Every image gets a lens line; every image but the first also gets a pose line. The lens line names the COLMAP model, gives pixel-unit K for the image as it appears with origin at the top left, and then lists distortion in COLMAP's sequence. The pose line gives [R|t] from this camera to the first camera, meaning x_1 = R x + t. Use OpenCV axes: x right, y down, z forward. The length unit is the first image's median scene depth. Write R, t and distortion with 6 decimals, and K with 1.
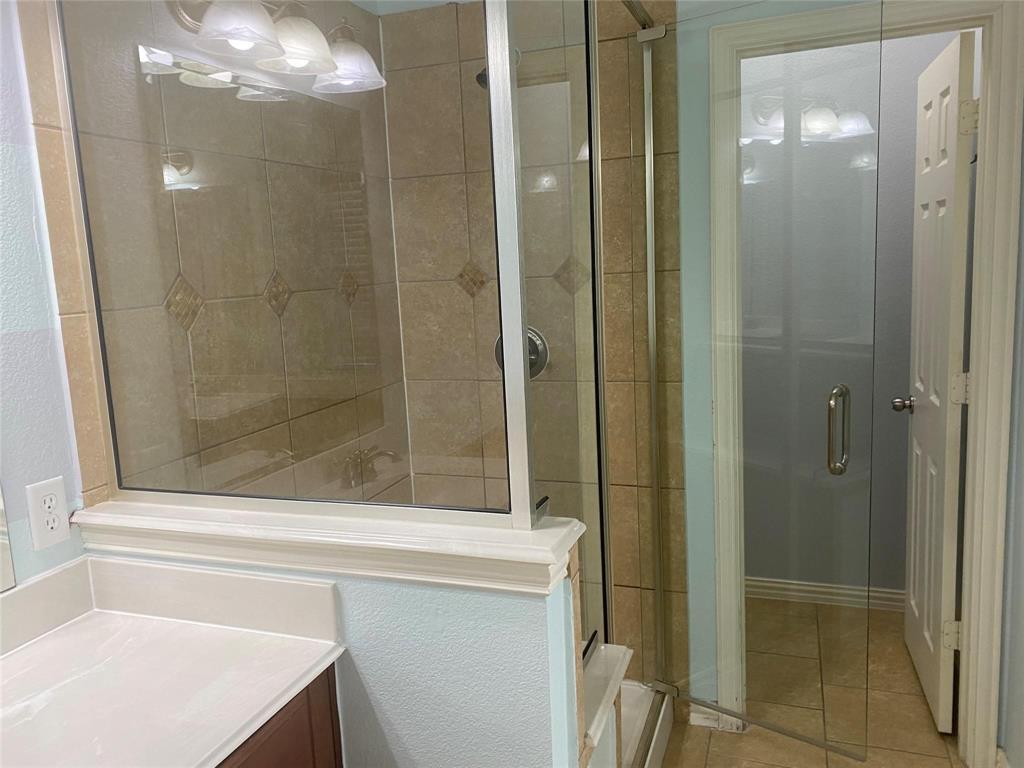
lens RADIAL K [[785.6, 0, 508.1], [0, 785.6, 379.2], [0, 0, 1]] dist [0.003063, 0.006616]
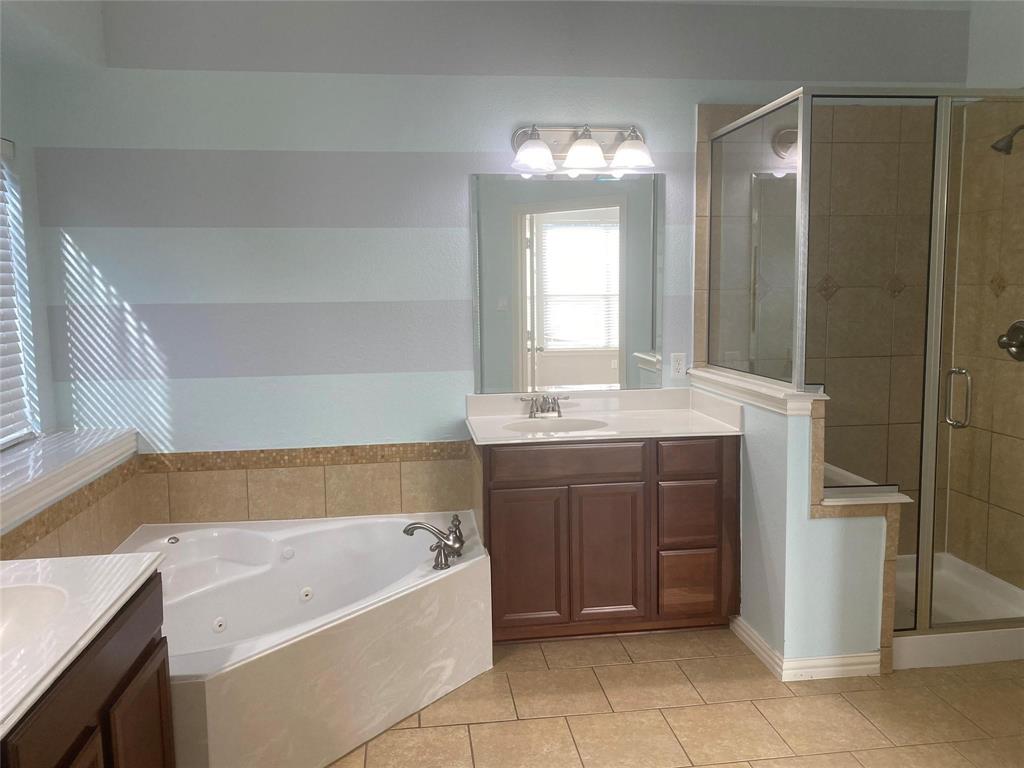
lens RADIAL K [[785.6, 0, 507.8], [0, 785.6, 385.3], [0, 0, 1]] dist [0.003063, 0.006616]
pose [[0.461157, 0.146032, -0.875219, 1.002413], [-0.139802, 0.986002, 0.090855, 0.053189], [0.876236, 0.080459, 0.475117, -0.503190]]
